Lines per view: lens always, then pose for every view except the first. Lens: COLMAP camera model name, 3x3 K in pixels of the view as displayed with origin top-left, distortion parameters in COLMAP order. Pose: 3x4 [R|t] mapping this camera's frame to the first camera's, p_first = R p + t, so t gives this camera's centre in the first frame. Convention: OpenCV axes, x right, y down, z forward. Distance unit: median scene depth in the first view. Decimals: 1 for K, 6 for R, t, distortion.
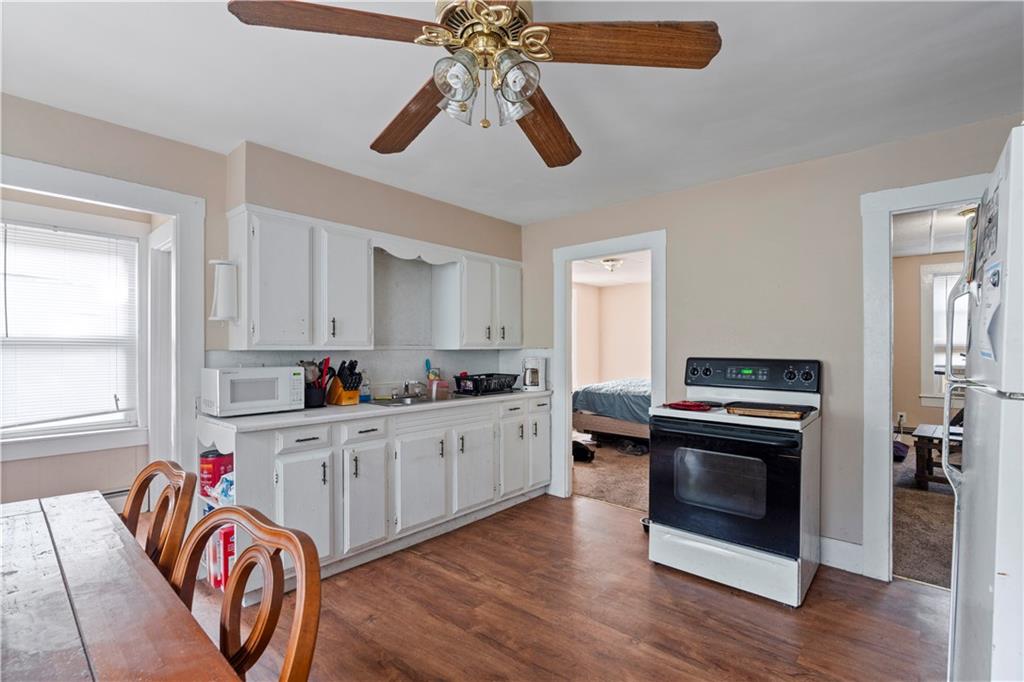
lens RADIAL K [[469.9, 0, 512.0], [0, 469.9, 347.6], [0, 0, 1]] dist [-0.001109, -0.000149]
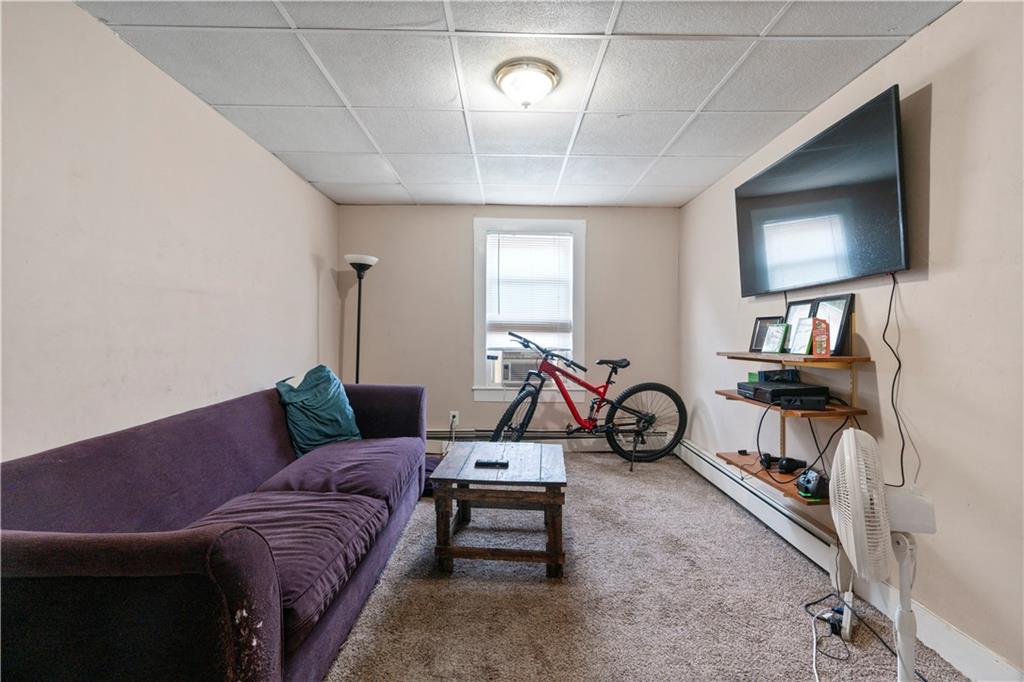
lens RADIAL K [[456.0, 0, 512.0], [0, 456.0, 341.0], [0, 0, 1]] dist [-0.000595, 0.000075]
pose [[0.740494, -0.007806, 0.672017, 0.418101], [-0.002436, 0.999895, 0.014299, 0.014927], [-0.672058, -0.012225, 0.740397, 0.408075]]
